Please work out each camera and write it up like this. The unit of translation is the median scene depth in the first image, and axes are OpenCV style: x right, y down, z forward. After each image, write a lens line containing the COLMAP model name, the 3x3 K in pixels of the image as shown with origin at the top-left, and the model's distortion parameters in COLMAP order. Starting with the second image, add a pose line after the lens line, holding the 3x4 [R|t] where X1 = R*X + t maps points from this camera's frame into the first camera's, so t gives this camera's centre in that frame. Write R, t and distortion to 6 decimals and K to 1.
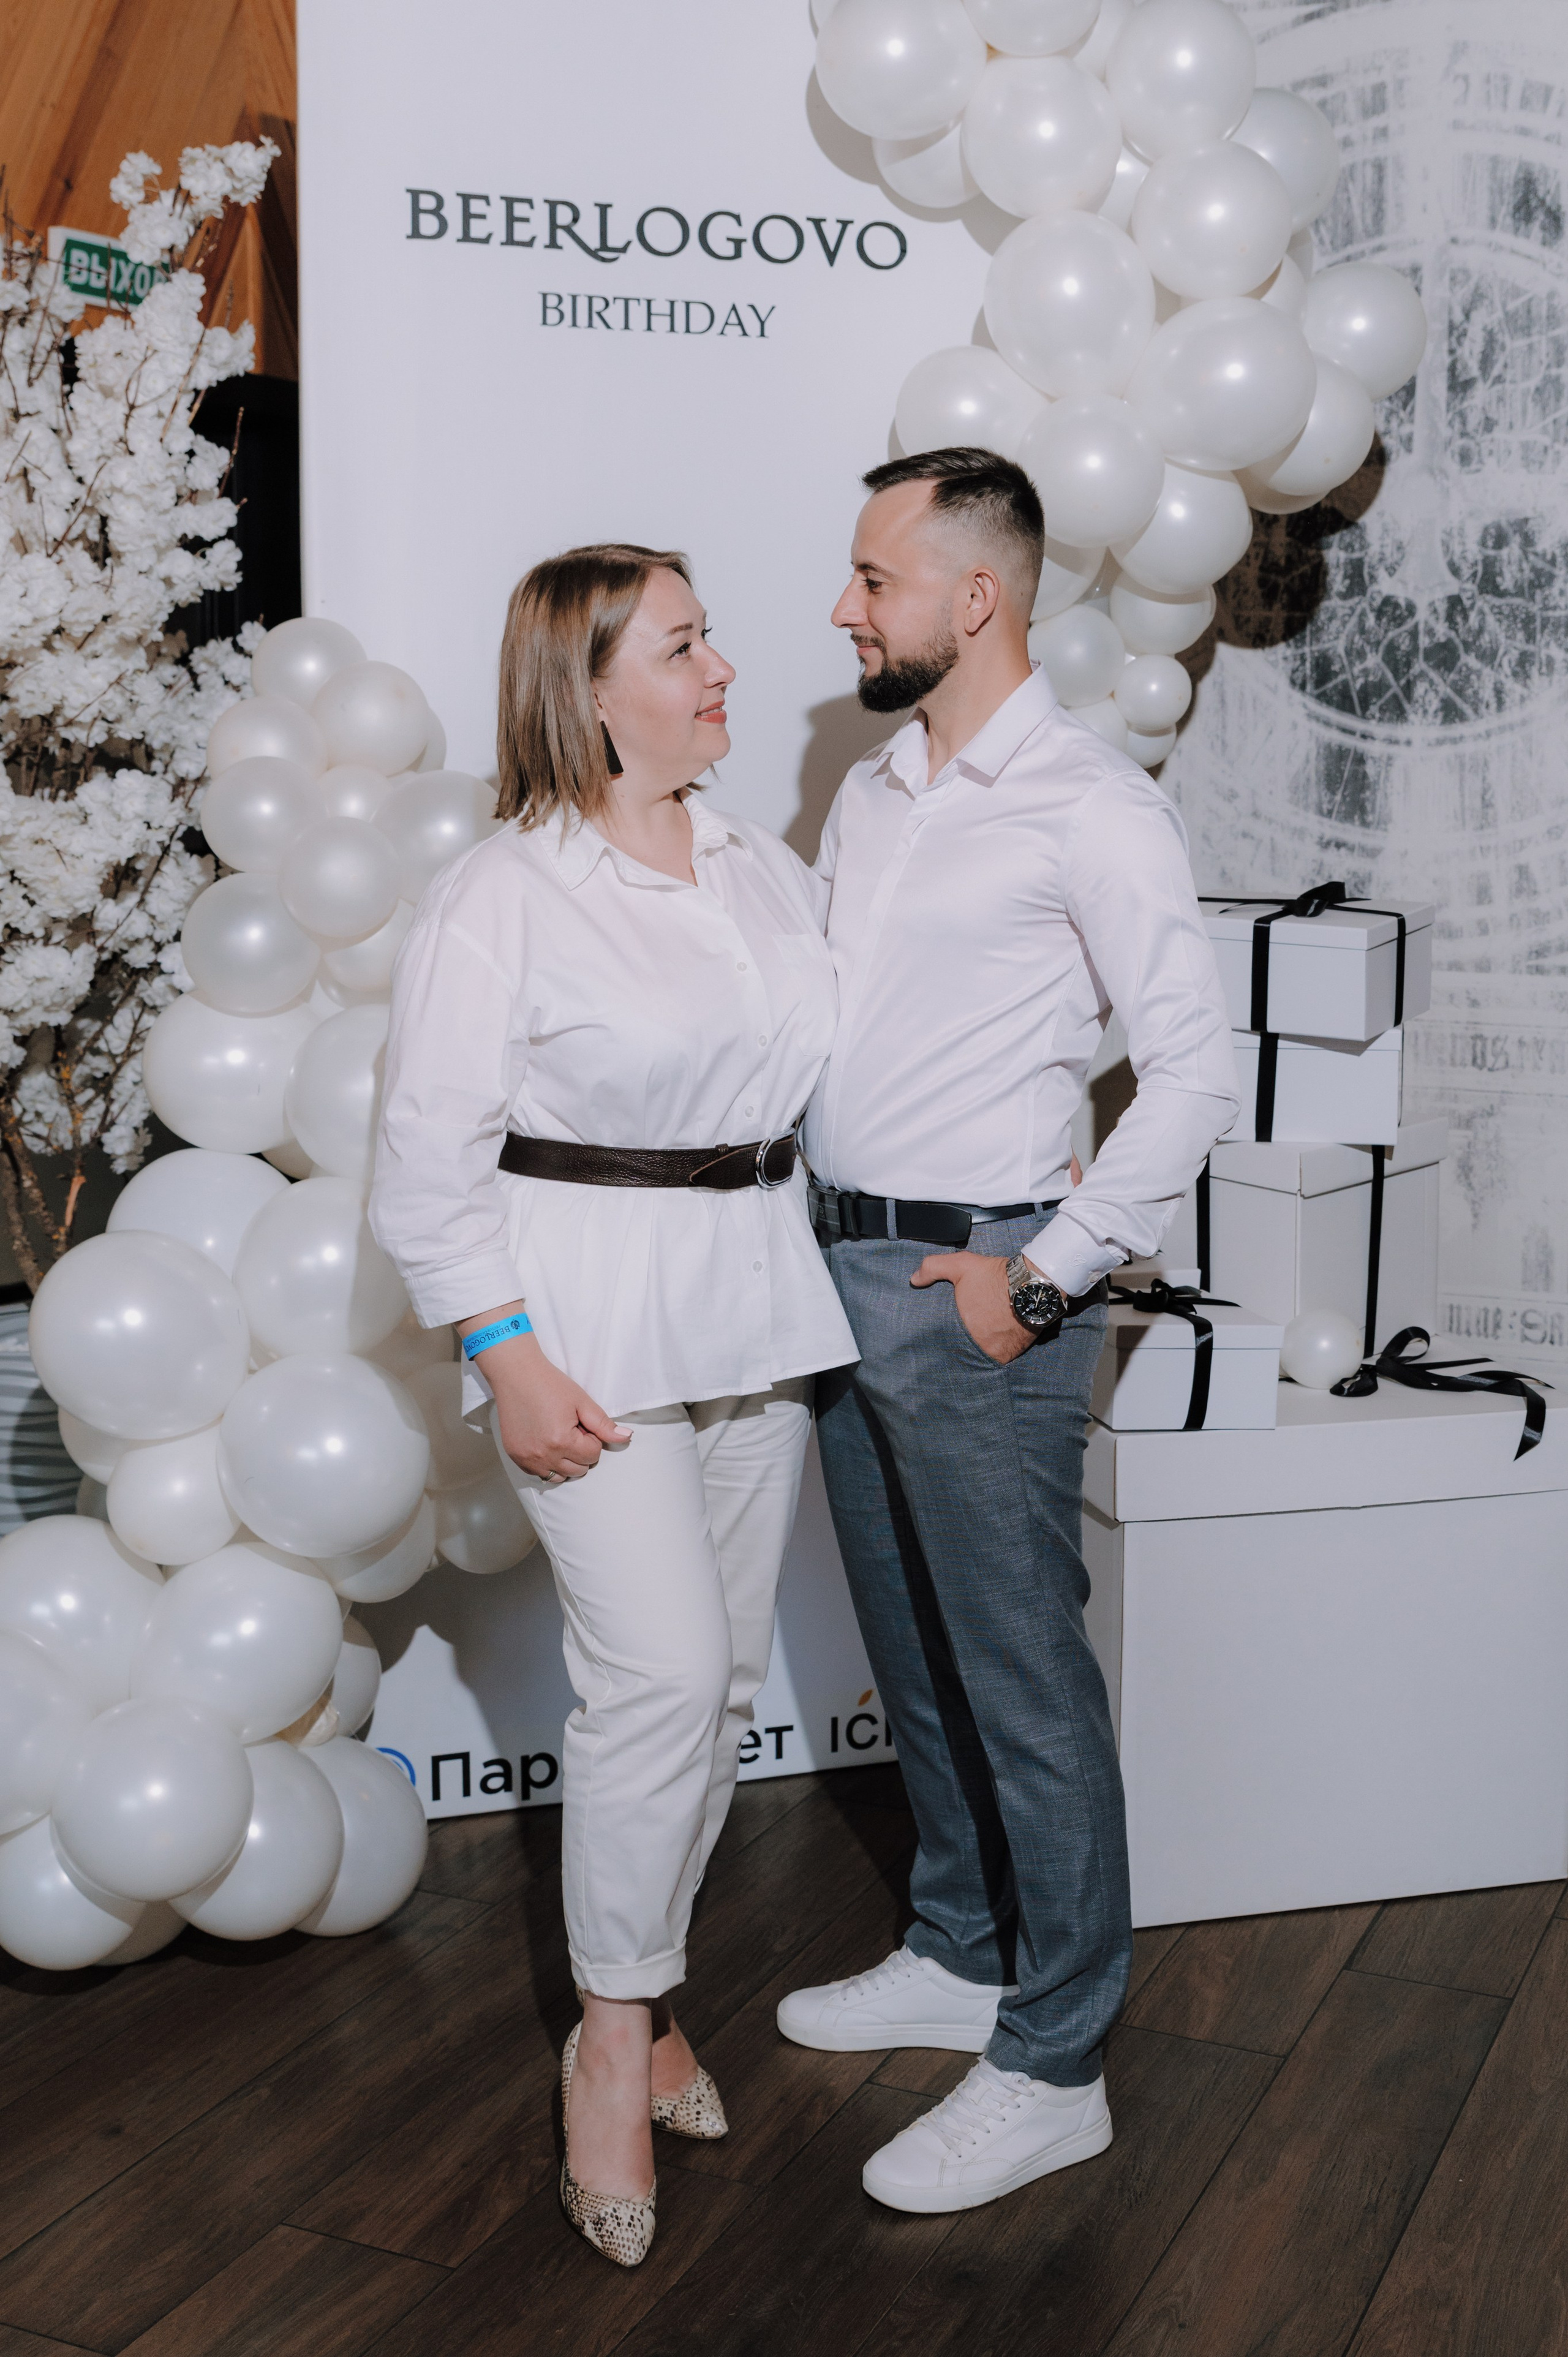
lens RADIAL K [[2568.5, 0, 918.6], [0, 2568.5, 977.9], [0, 0, 1]] dist [-0.021206, 0.011273]
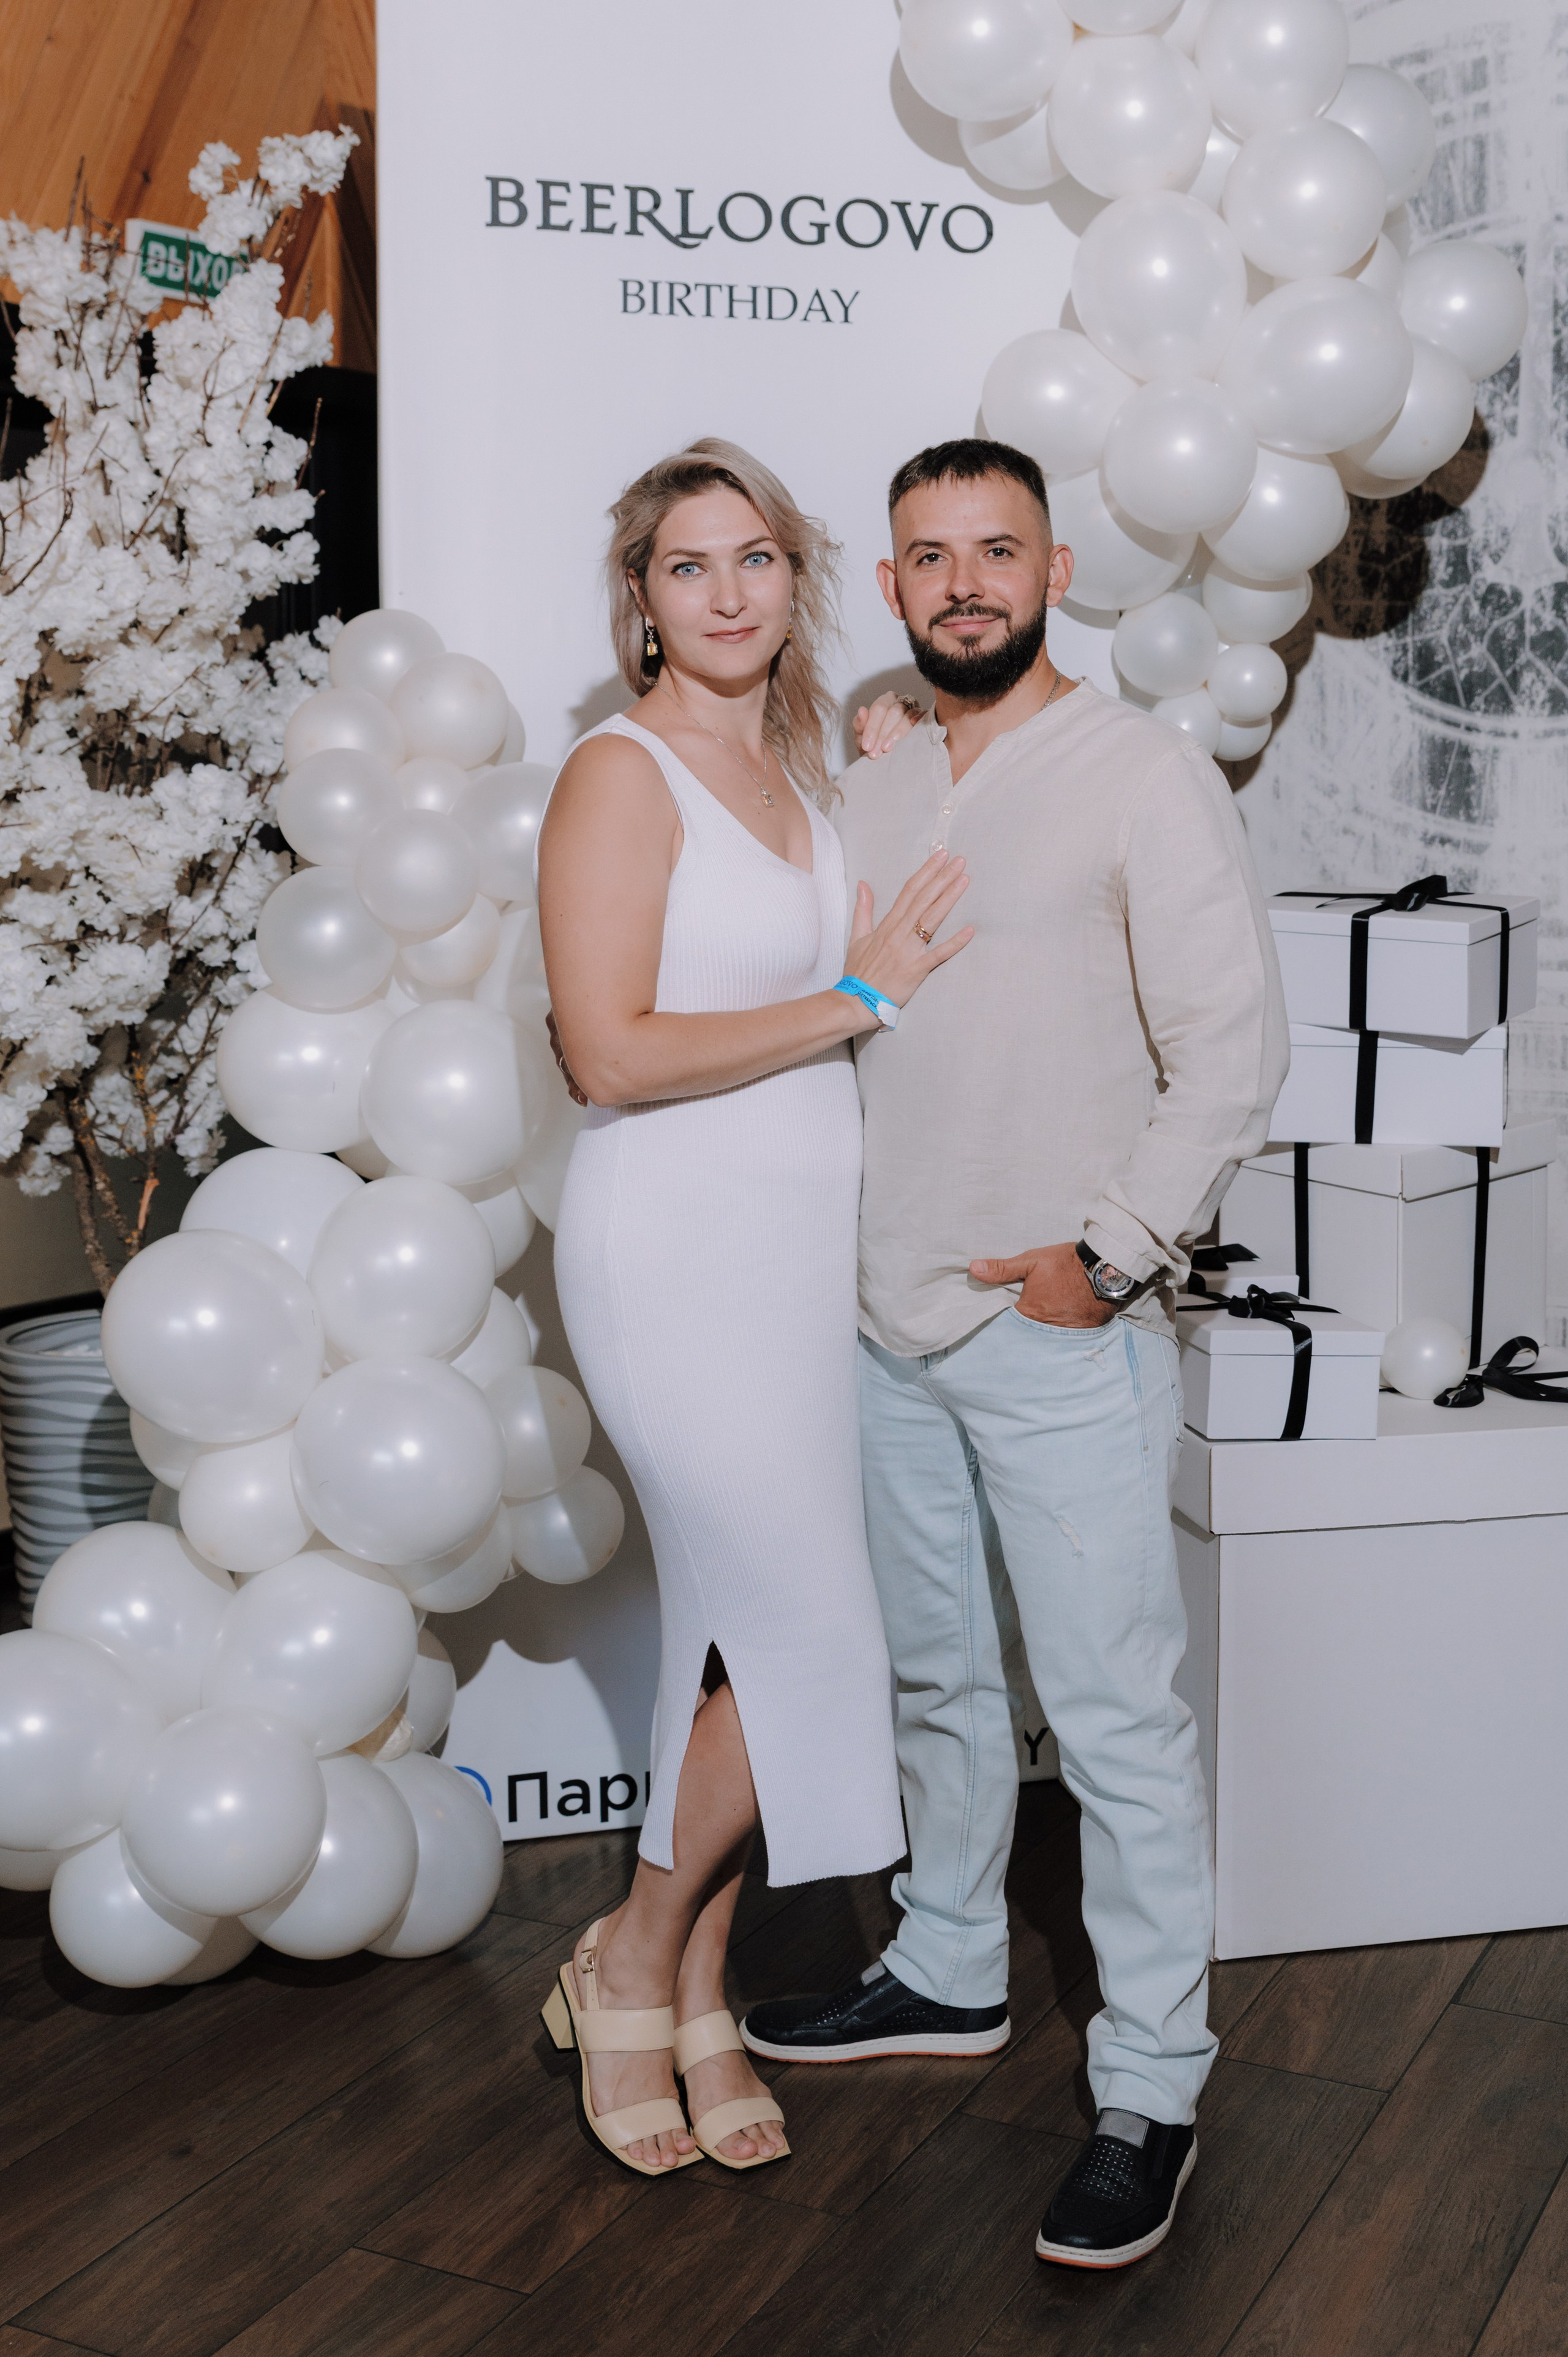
lens RADIAL K [[2674.0, 0, 921.6], [0, 2674.0, 924.4], [0, 0, 1]] dist [-0.011626, -0.003355]
pose [[0.999392, -0.002505, -0.034763, 0.002753], [0.001600, 0.999660, -0.026034, 0.006804], [0.034817, 0.025963, 0.999056, -0.014335]]
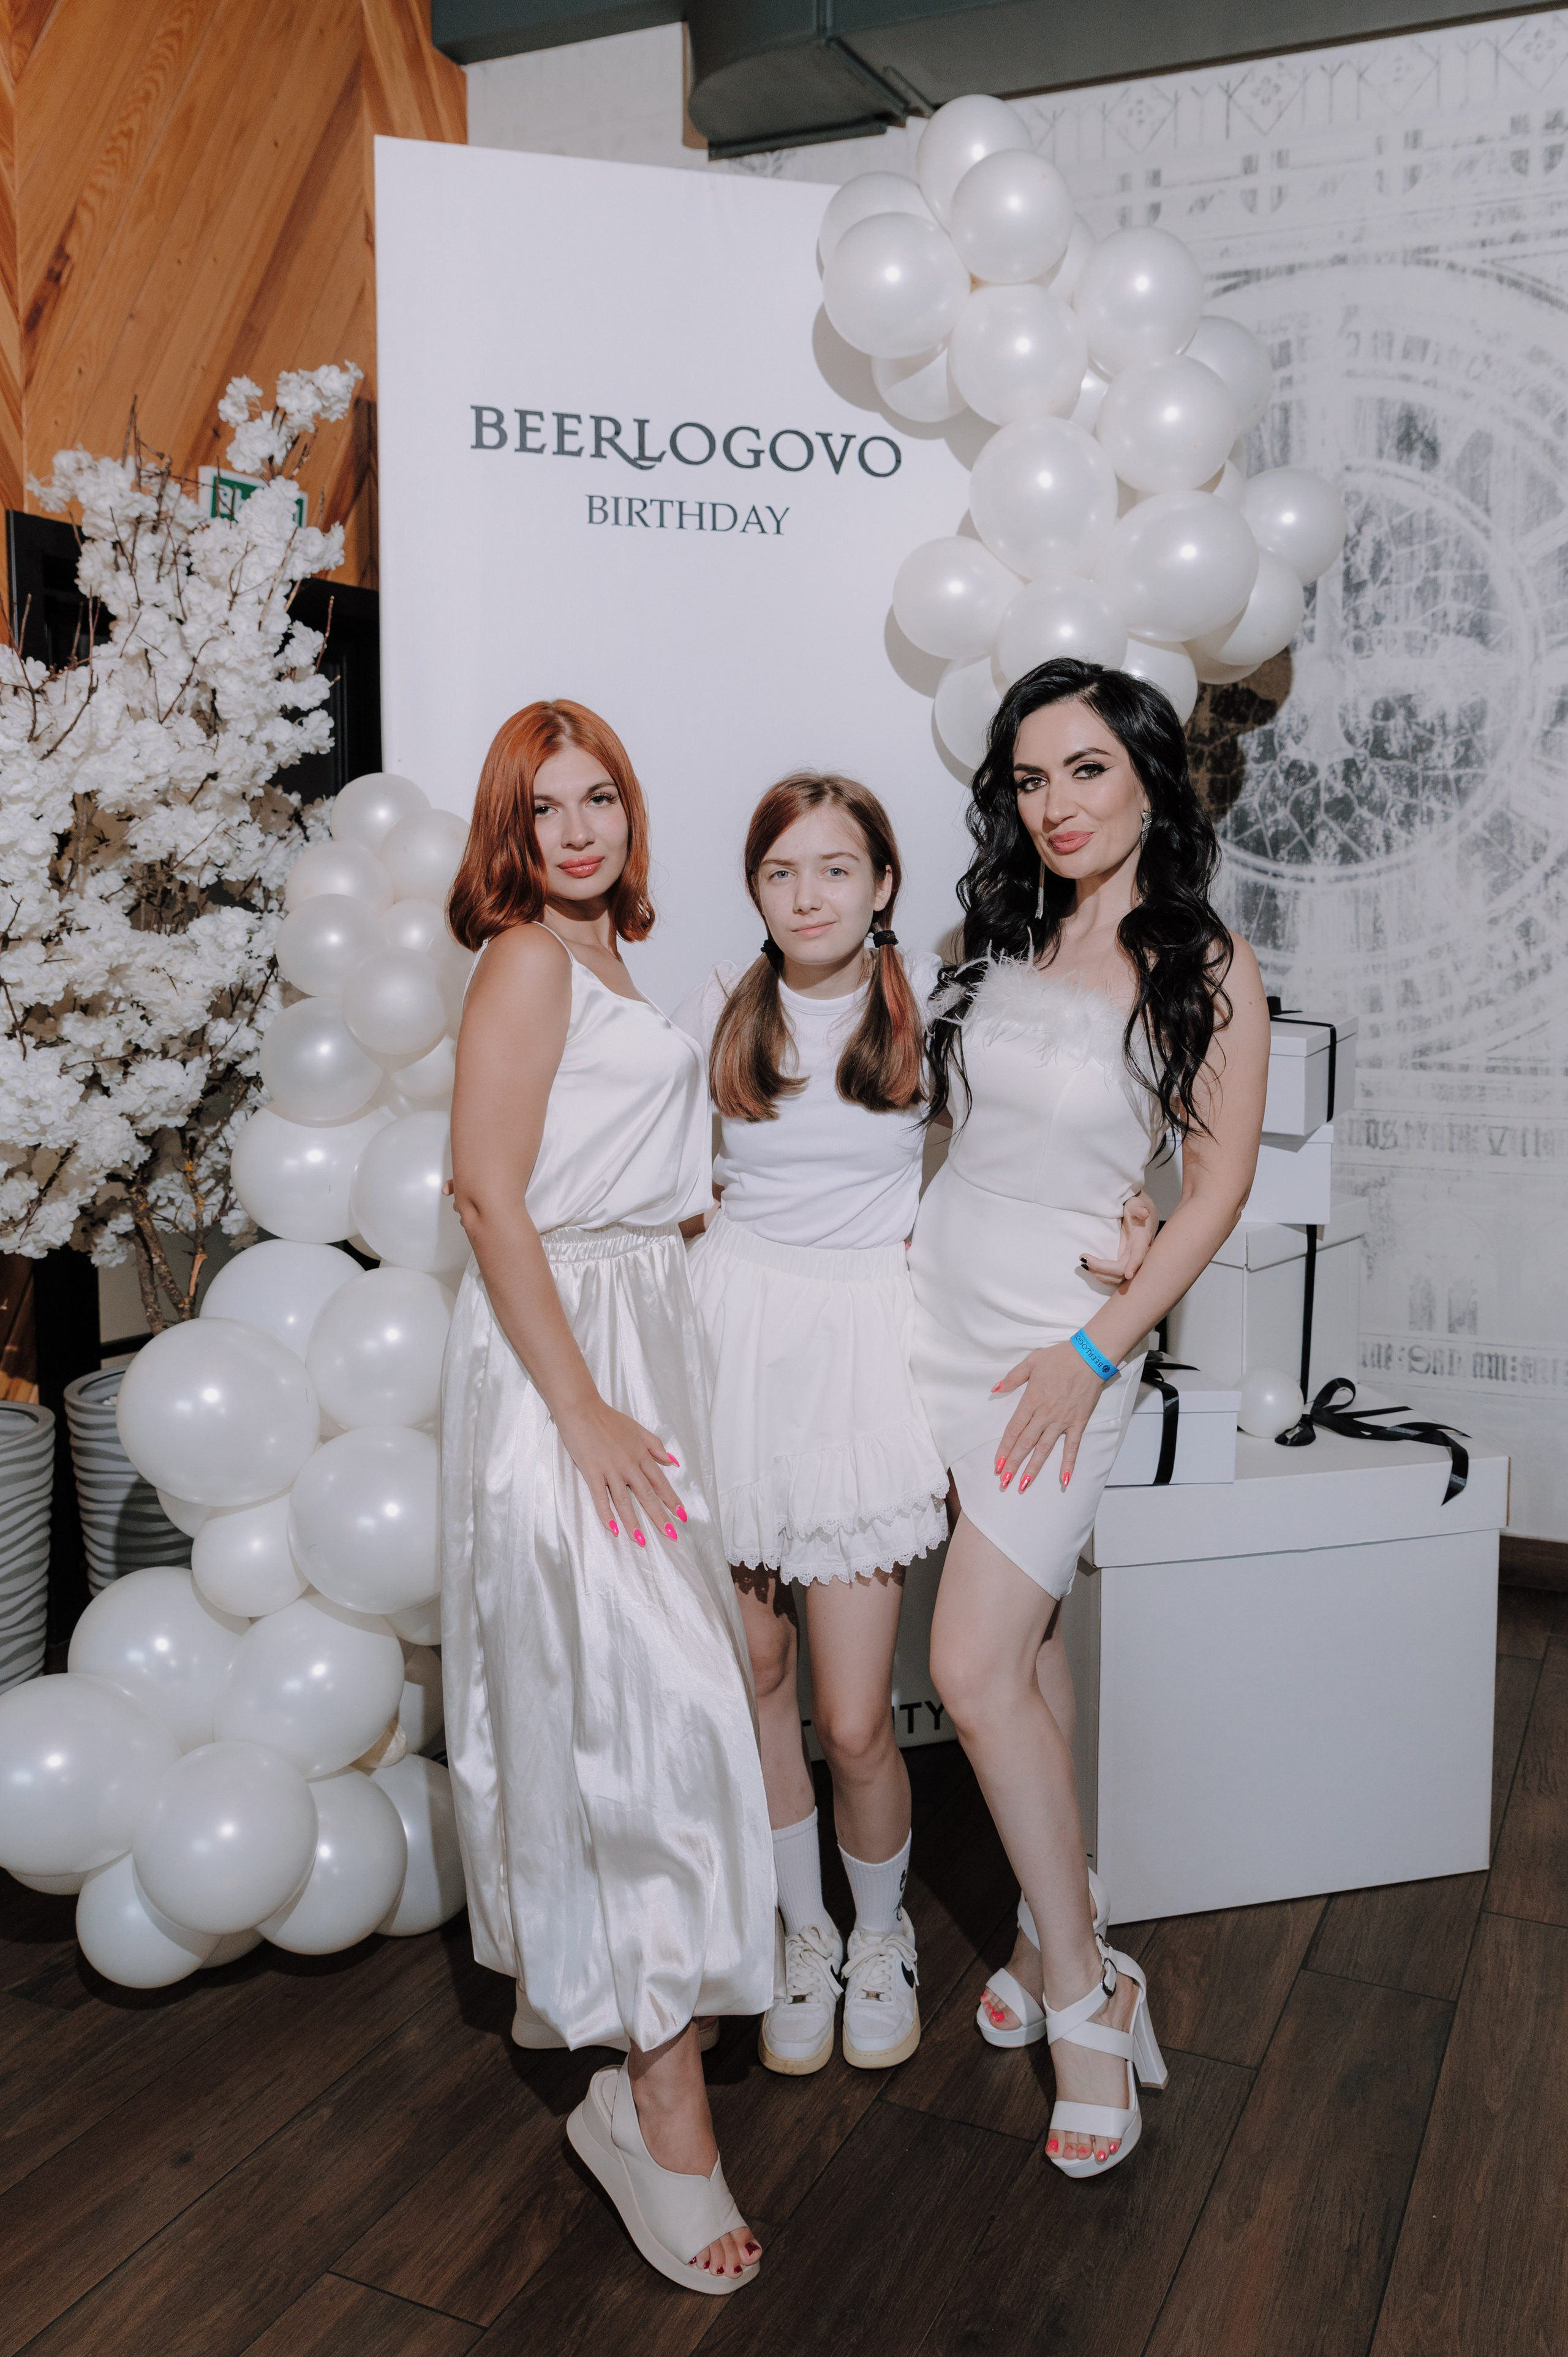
lens RADIAL K [[1801.6, 0, 881.6], [0, 1801.6, 1036.6], [0, 0, 1]] dist [-0.024362, 0.009759]
pose [[0.999921, -0.005261, -0.011445, -0.005390], [0.005144, 0.999934, -0.010245, -0.011556], [0.011499, 0.010186, 0.999882, 0.173926]]
